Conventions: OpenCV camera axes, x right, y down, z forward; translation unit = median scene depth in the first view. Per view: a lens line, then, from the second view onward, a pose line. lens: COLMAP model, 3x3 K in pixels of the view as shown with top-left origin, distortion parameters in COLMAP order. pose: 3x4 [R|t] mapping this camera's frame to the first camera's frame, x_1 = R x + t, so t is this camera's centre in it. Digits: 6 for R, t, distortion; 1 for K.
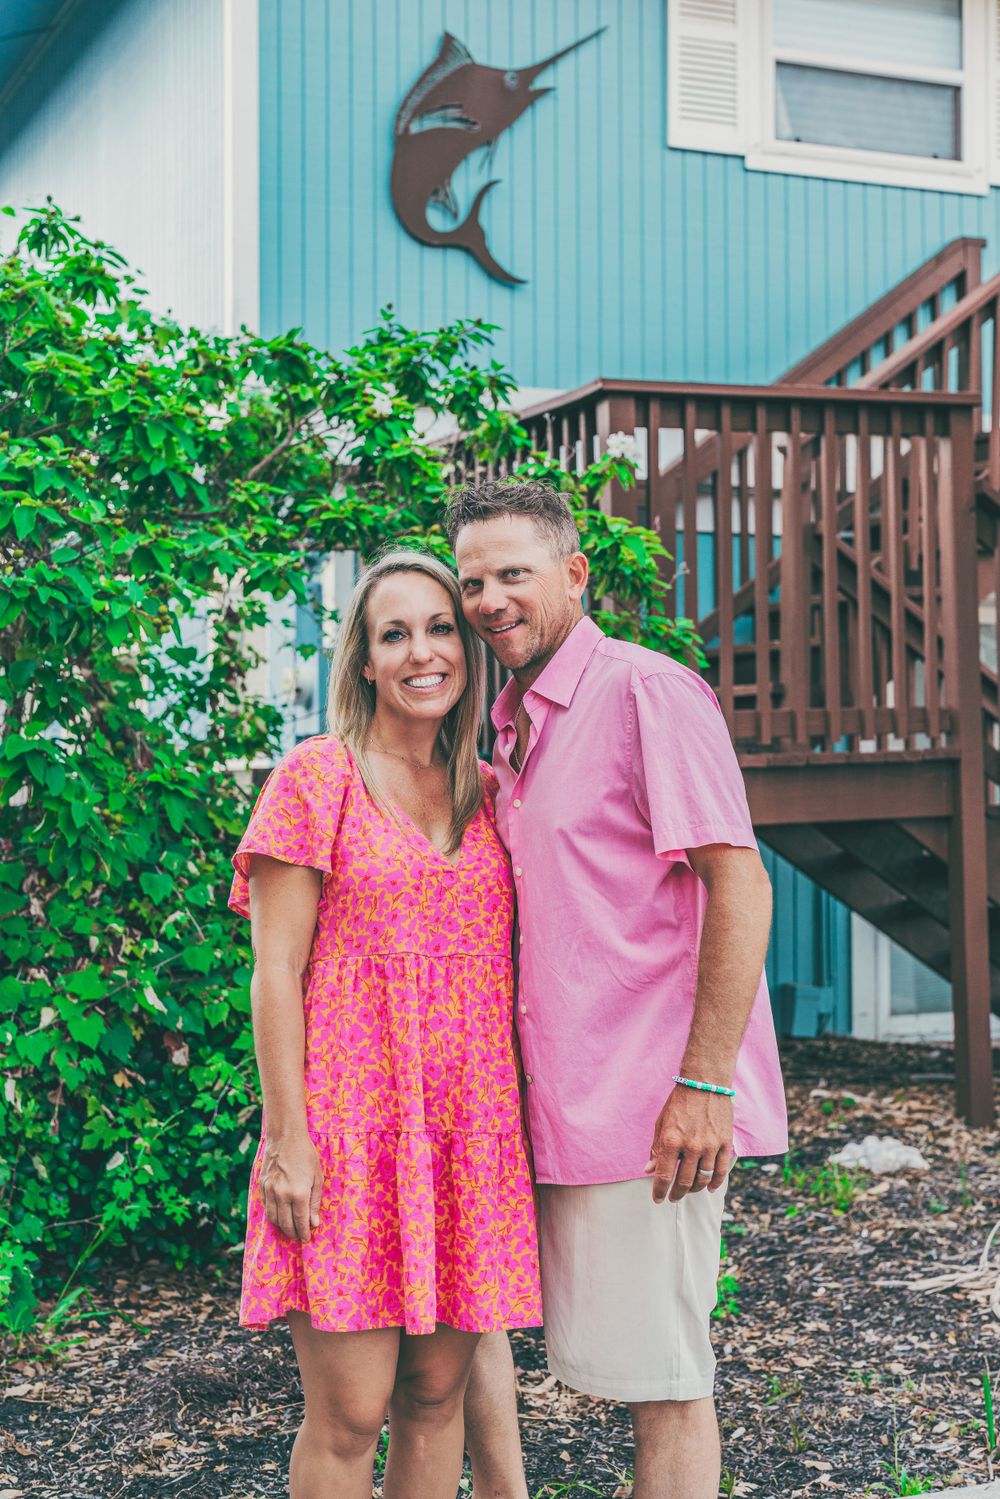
lens RADIAL K [[2342.7, 0, 509.7], [0, 2342.7, 735.3], [0, 0, 1]] dist [0.015929, 0.000000]
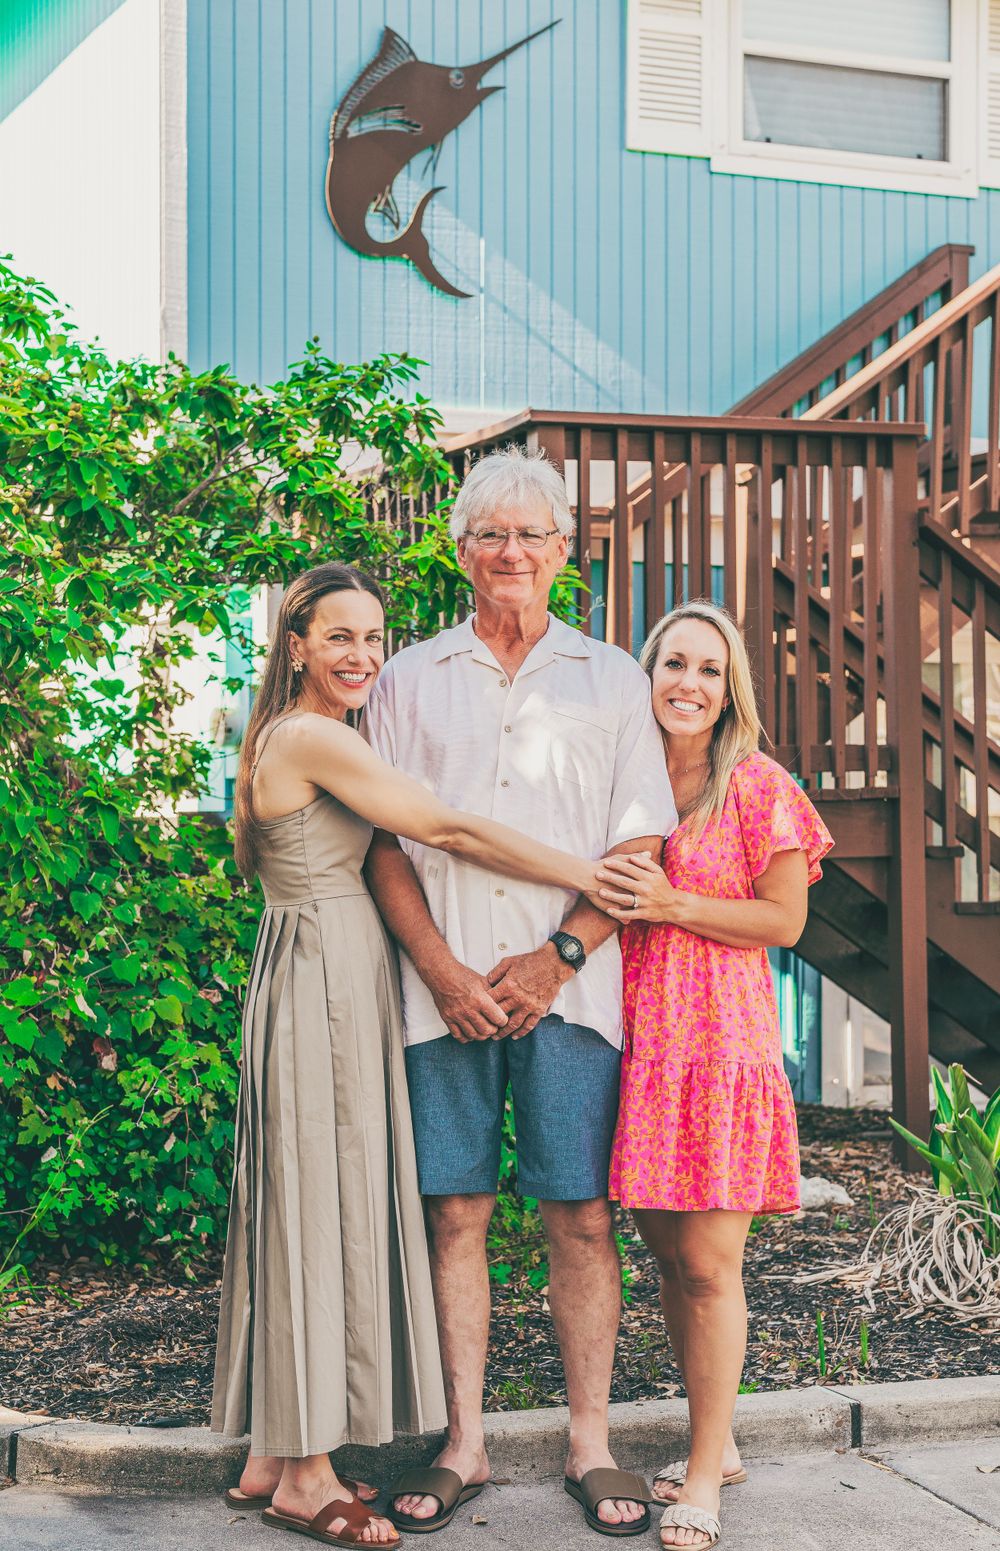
lens RADIAL K [[3013.8, 0, 467.4], [0, 3013.8, 889.2], [0, 0, 1]] dist [0.025946, 0.000000]
pose [[0.999873, 0.005641, -0.014919, 0.035719], [-0.005284, 0.999702, 0.023844, 0.022324], [0.015049, -0.023762, 0.999604, -0.310287]]
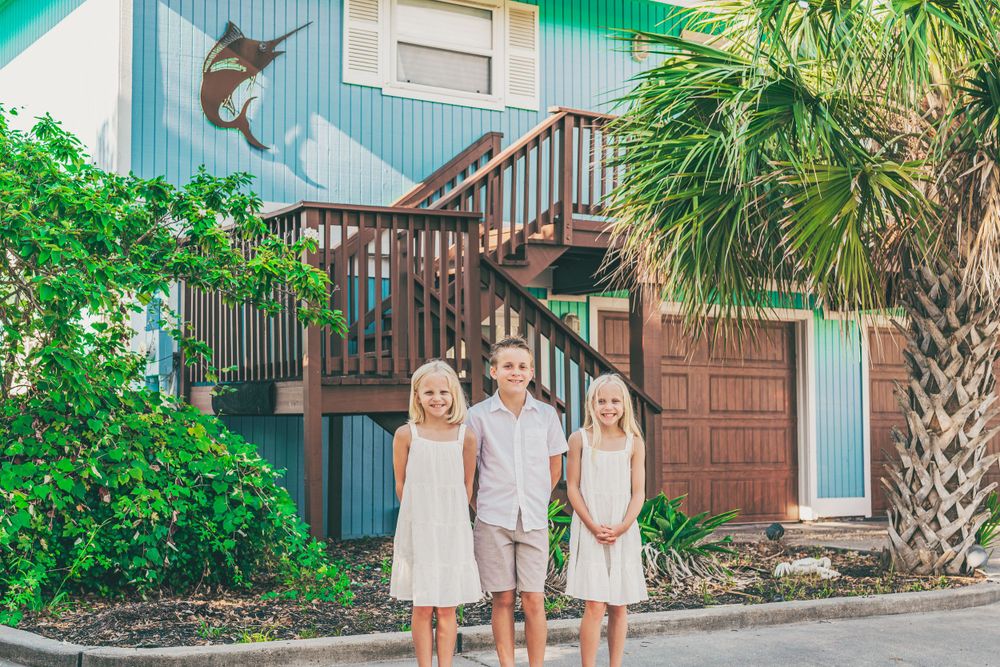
lens RADIAL K [[1562.8, 0, 512.5], [0, 1562.8, 355.3], [0, 0, 1]] dist [0.015929, 0.000000]
pose [[0.987027, 0.014155, 0.159929, 0.001529], [-0.007268, 0.999024, -0.043568, 0.054267], [-0.160390, 0.041841, 0.986167, -0.477302]]
